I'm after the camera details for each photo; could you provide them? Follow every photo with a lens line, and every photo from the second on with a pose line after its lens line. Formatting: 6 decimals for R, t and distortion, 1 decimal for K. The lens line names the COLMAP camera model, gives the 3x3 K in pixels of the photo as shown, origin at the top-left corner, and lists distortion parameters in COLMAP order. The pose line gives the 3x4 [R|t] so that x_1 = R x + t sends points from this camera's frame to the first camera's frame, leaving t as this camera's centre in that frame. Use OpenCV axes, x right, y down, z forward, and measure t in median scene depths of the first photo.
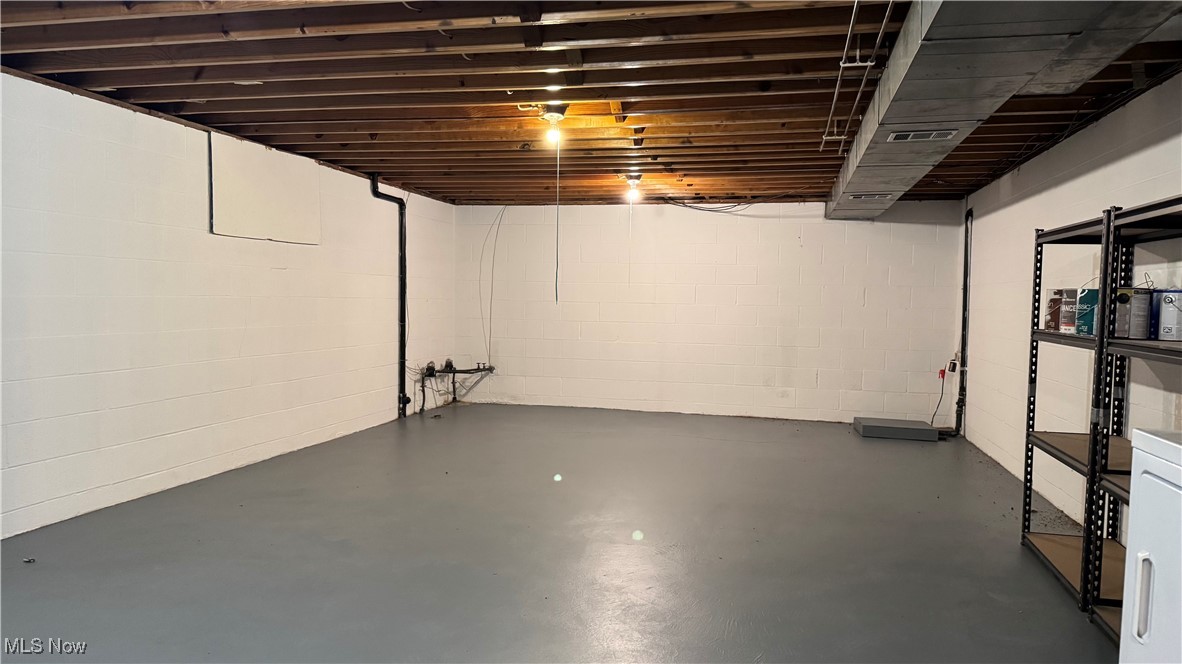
lens RADIAL K [[813.5, 0, 596.3], [0, 813.5, 341.4], [0, 0, 1]] dist [0.068672, -0.081917]
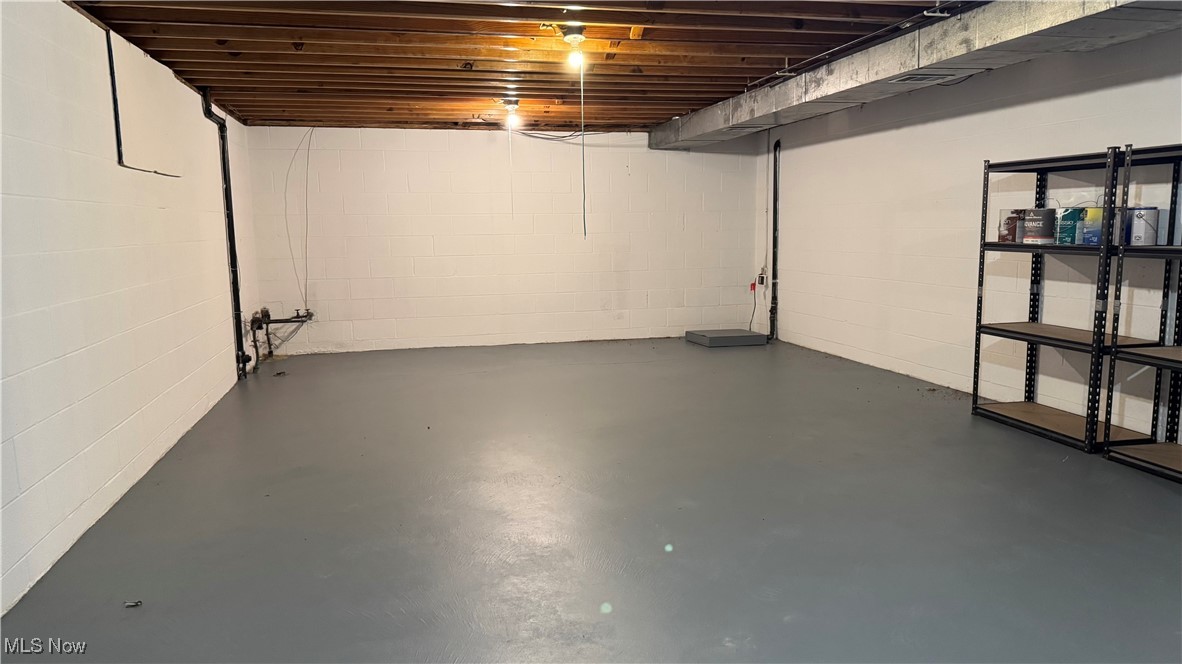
lens RADIAL K [[813.5, 0, 600.3], [0, 813.5, 341.5], [0, 0, 1]] dist [0.068672, -0.081917]
pose [[0.896793, -0.095047, 0.432122, -0.303250], [0.056235, 0.993219, 0.101758, -0.014191], [-0.438863, -0.066955, 0.896056, 0.073906]]
